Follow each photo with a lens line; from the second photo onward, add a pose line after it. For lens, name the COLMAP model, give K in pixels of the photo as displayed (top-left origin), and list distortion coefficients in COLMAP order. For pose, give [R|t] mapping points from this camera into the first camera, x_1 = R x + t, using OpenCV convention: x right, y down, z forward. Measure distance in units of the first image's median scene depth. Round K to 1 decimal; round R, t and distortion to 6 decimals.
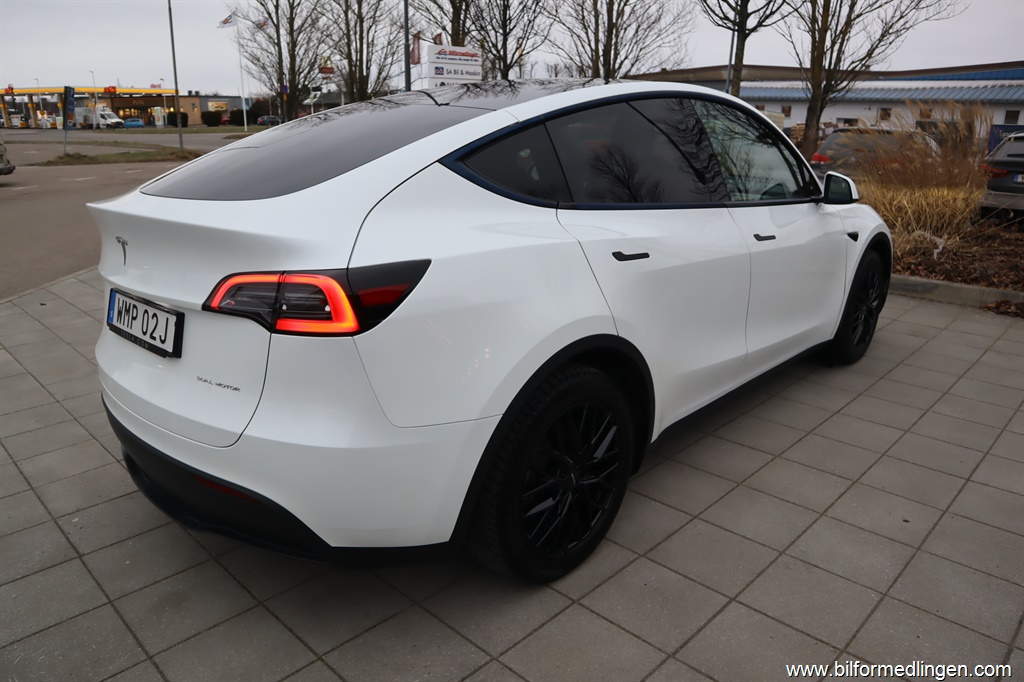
lens RADIAL K [[724.8, 0, 512.0], [0, 724.8, 341.0], [0, 0, 1]] dist [-0.123712, 0.082927]
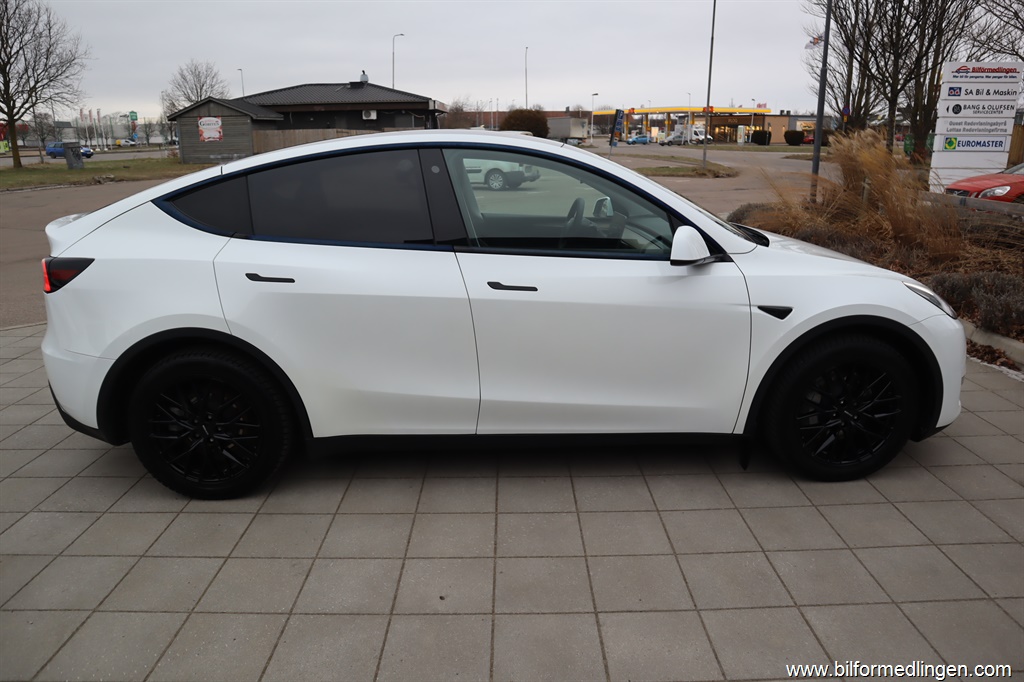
lens RADIAL K [[724.8, 0, 512.0], [0, 724.8, 341.0], [0, 0, 1]] dist [-0.123712, 0.082927]
pose [[0.705560, 0.185762, -0.683869, 0.148951], [-0.202158, 0.977693, 0.057004, -0.018502], [0.679203, 0.098030, 0.727374, 0.041313]]
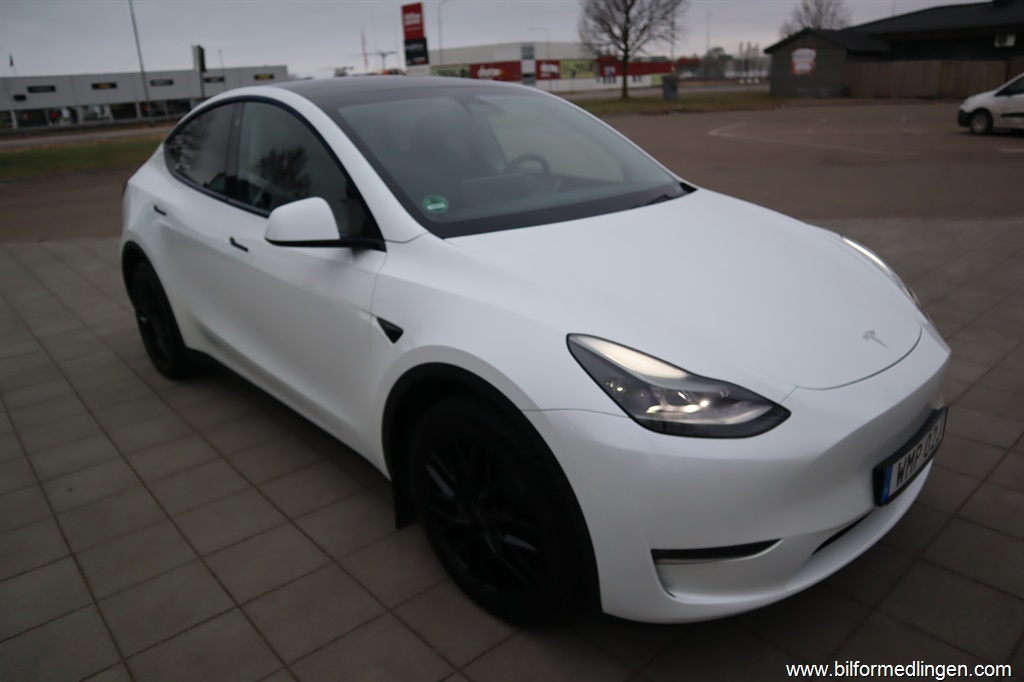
lens RADIAL K [[724.8, 0, 512.0], [0, 724.8, 341.0], [0, 0, 1]] dist [-0.123712, 0.082927]
pose [[-0.070450, 0.336284, -0.939122, 0.182471], [-0.258715, 0.903085, 0.342788, -0.064914], [0.963381, 0.267114, 0.023380, 0.195678]]
